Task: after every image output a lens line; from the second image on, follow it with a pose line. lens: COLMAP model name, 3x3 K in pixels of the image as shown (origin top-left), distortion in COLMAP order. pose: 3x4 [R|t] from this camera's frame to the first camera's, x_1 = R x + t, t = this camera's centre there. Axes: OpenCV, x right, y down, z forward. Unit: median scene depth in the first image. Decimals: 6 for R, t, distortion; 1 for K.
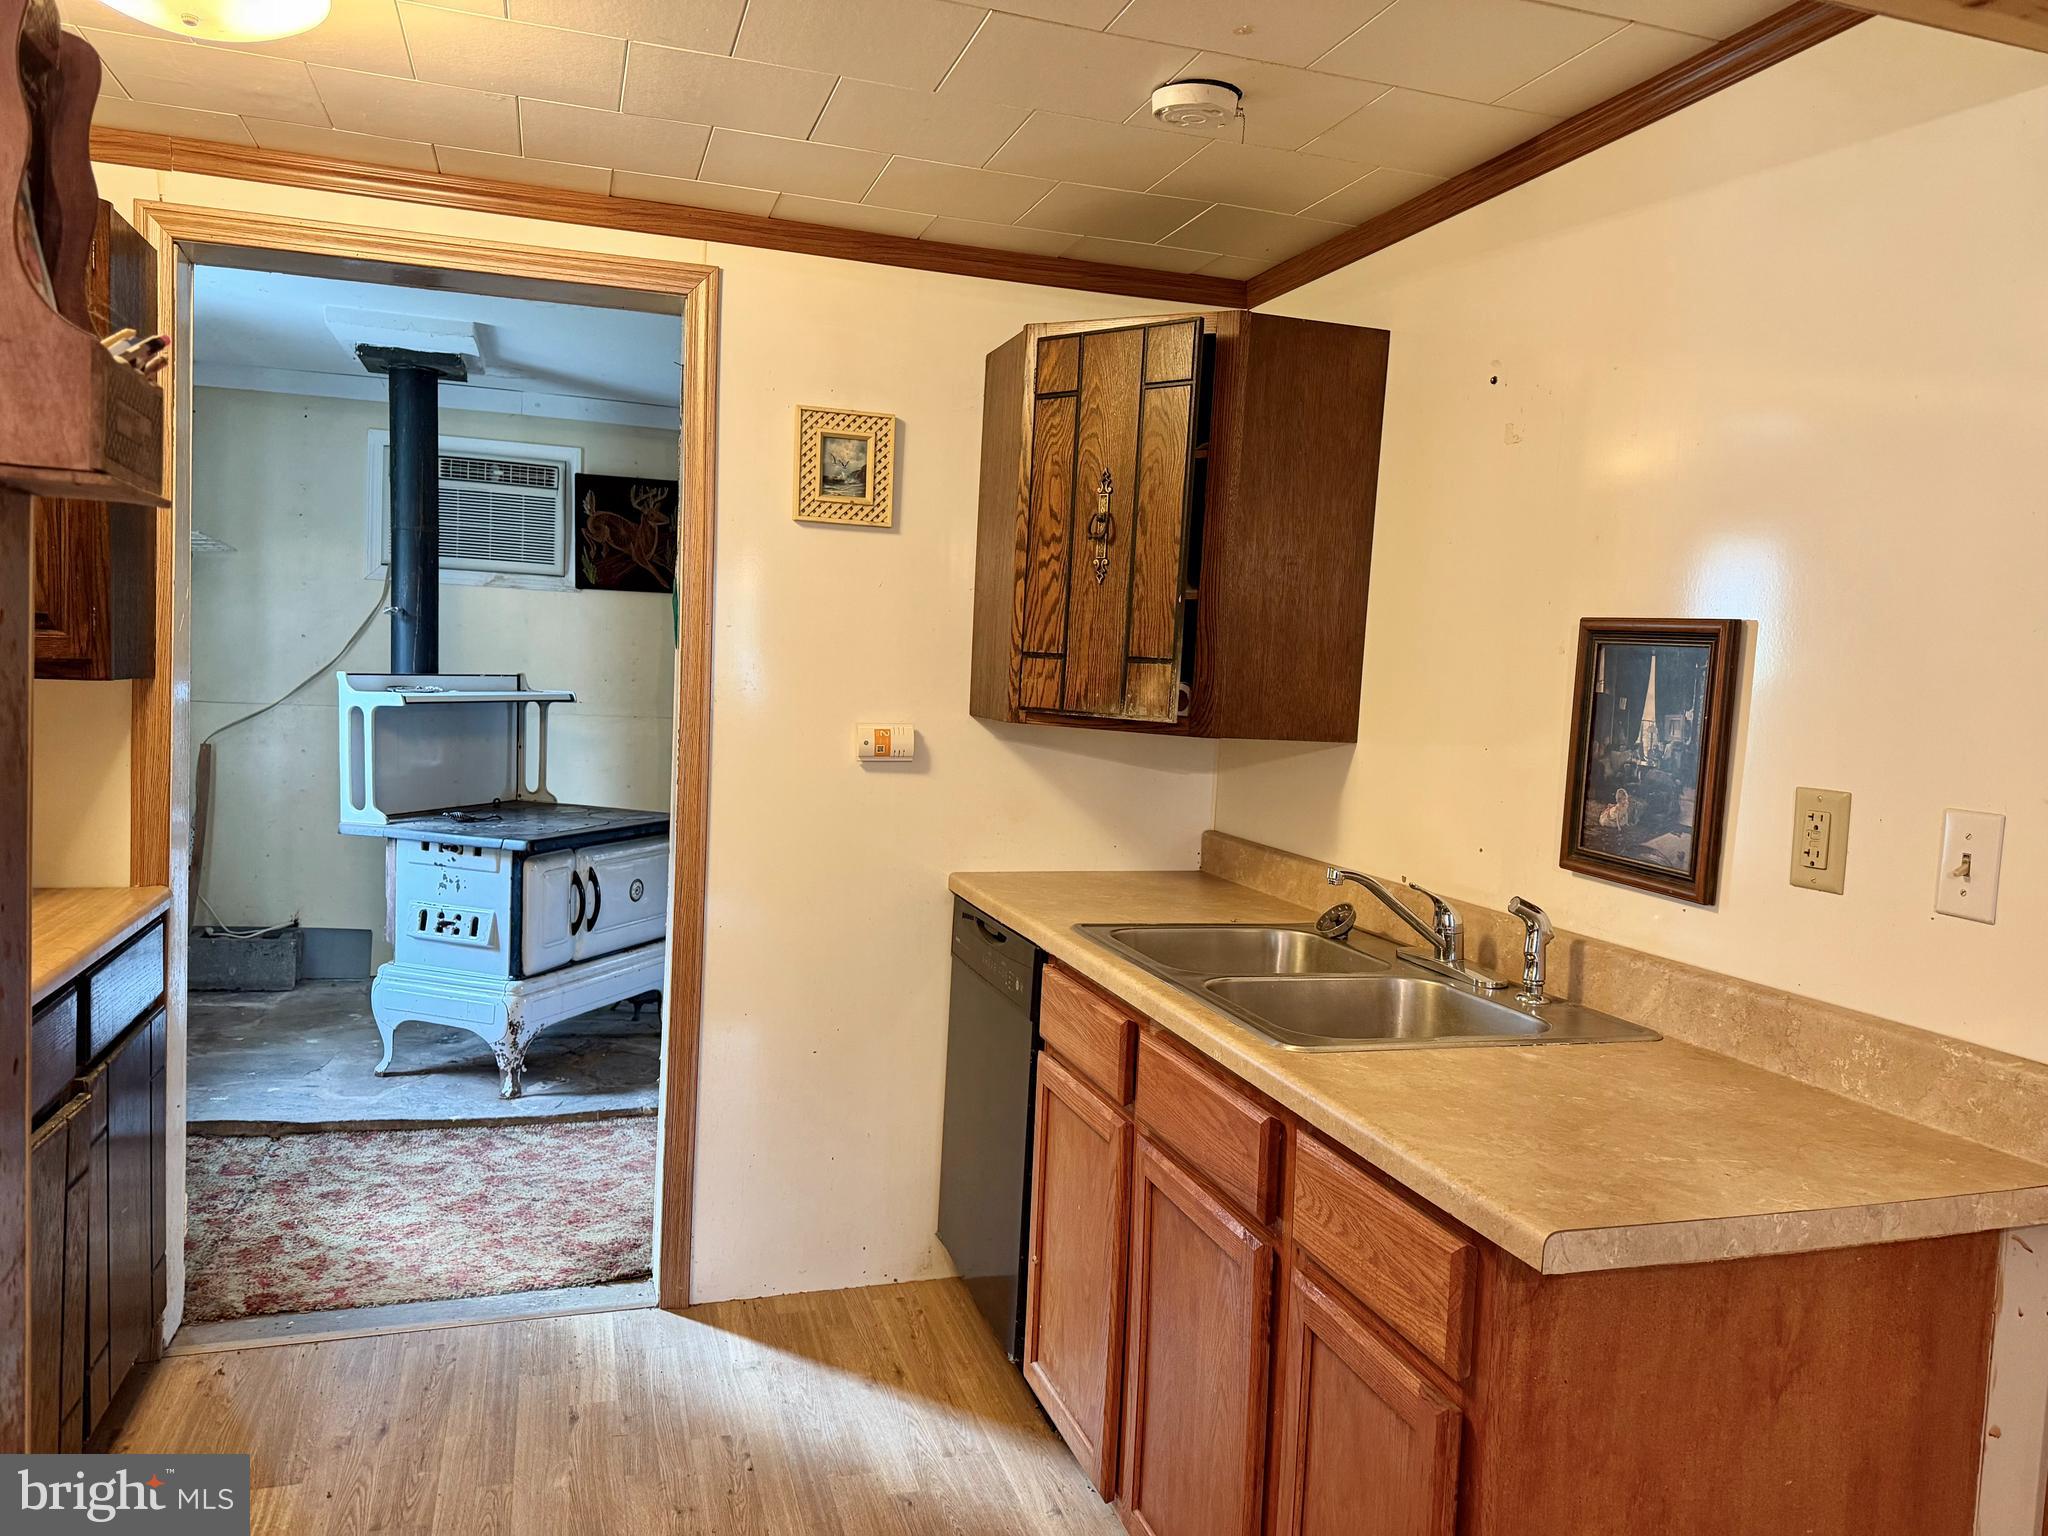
lens RADIAL K [[1435.8, 0, 1035.2], [0, 1435.8, 773.3], [0, 0, 1]] dist [0.000664, -0.008798]
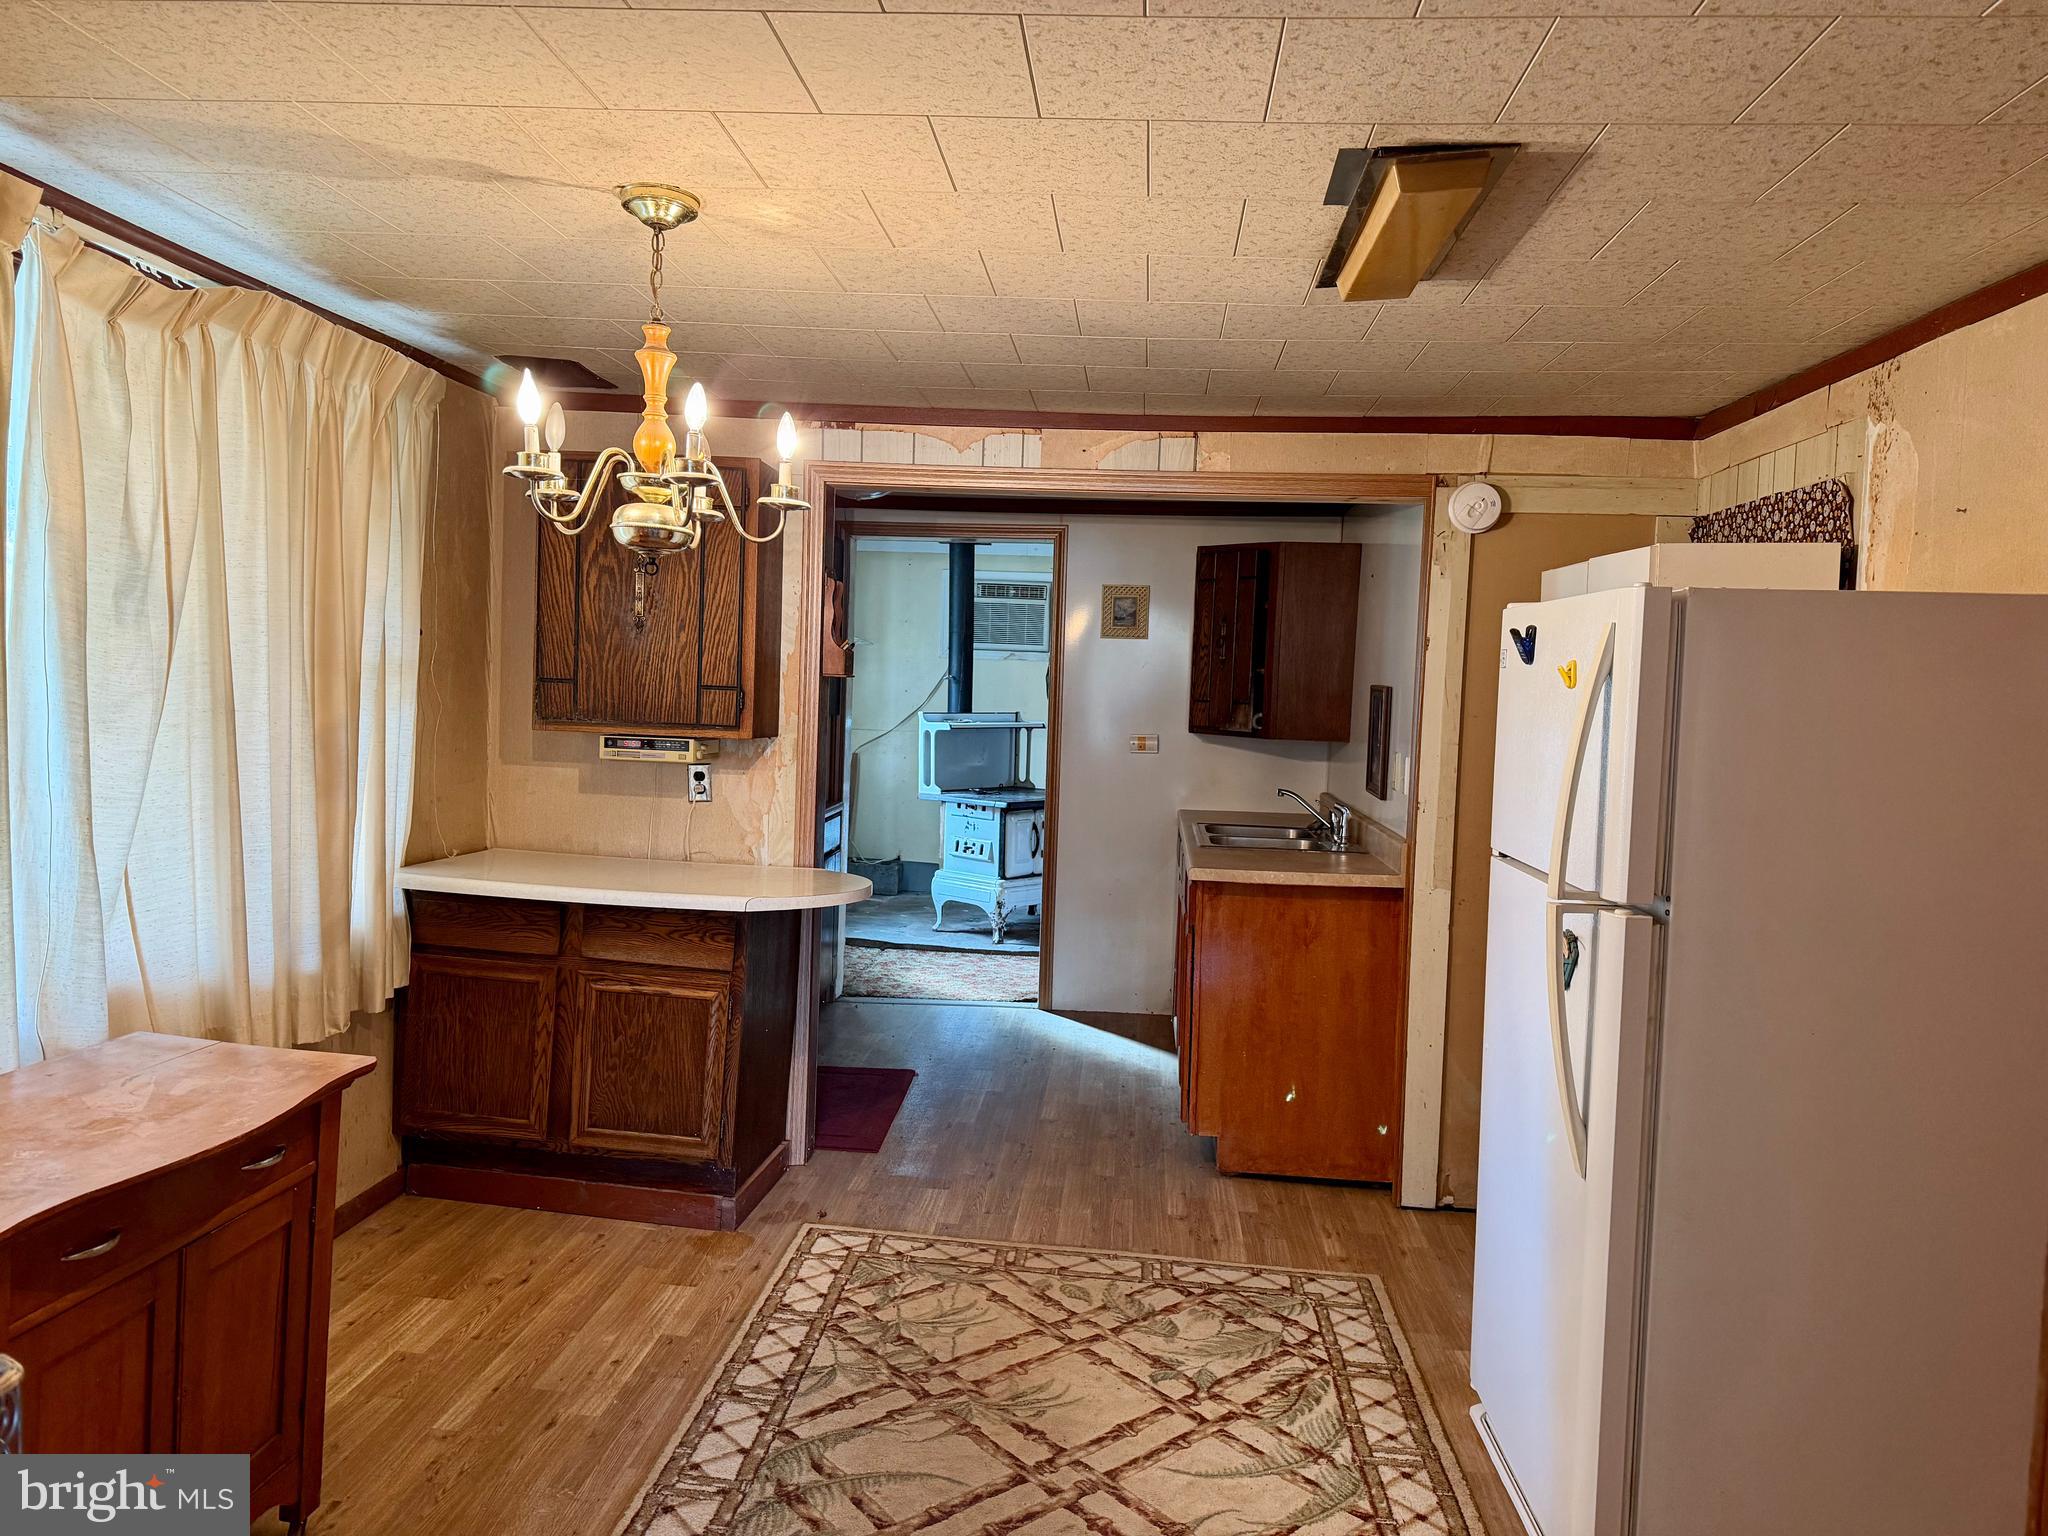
lens RADIAL K [[1435.8, 0, 1018.6], [0, 1435.8, 766.6], [0, 0, 1]] dist [0.000664, -0.008798]
pose [[0.917600, 0.005346, -0.397470, 0.420945], [-0.017458, 0.999487, -0.026861, 0.054038], [0.397122, 0.031586, 0.917222, -0.736816]]
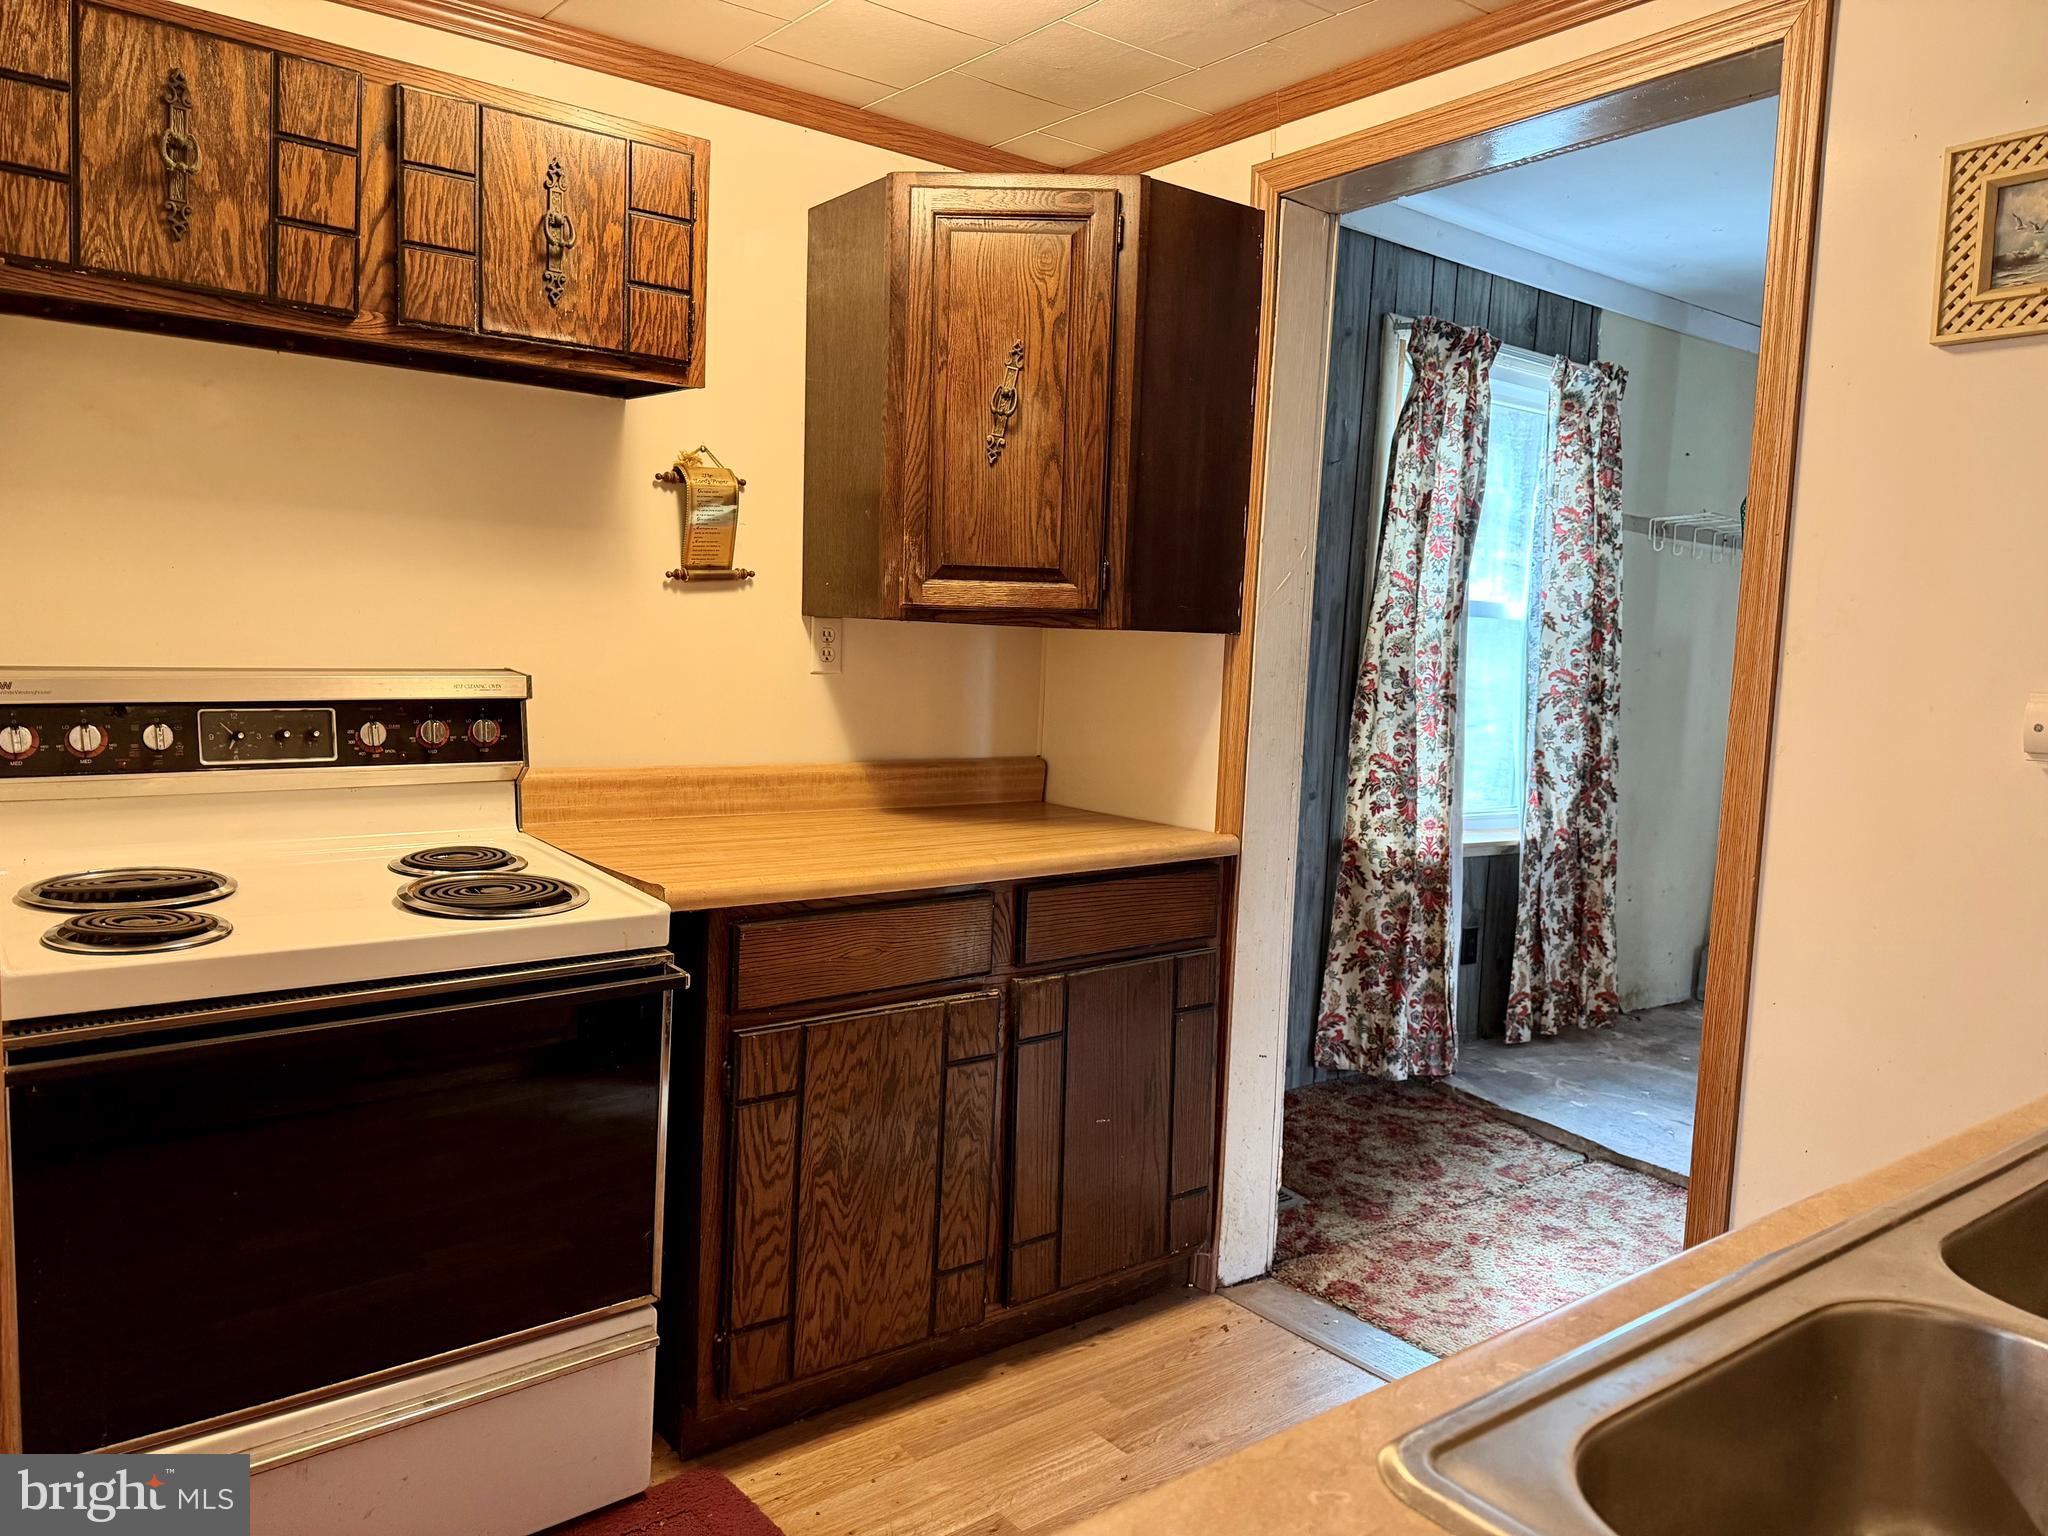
lens RADIAL K [[1435.8, 0, 1025.0], [0, 1435.8, 766.5], [0, 0, 1]] dist [0.000664, -0.008798]
pose [[0.321391, 0.052465, -0.945492, 0.210770], [-0.080828, 0.996340, 0.027812, 0.008023], [0.943491, 0.067484, 0.324455, 0.349887]]
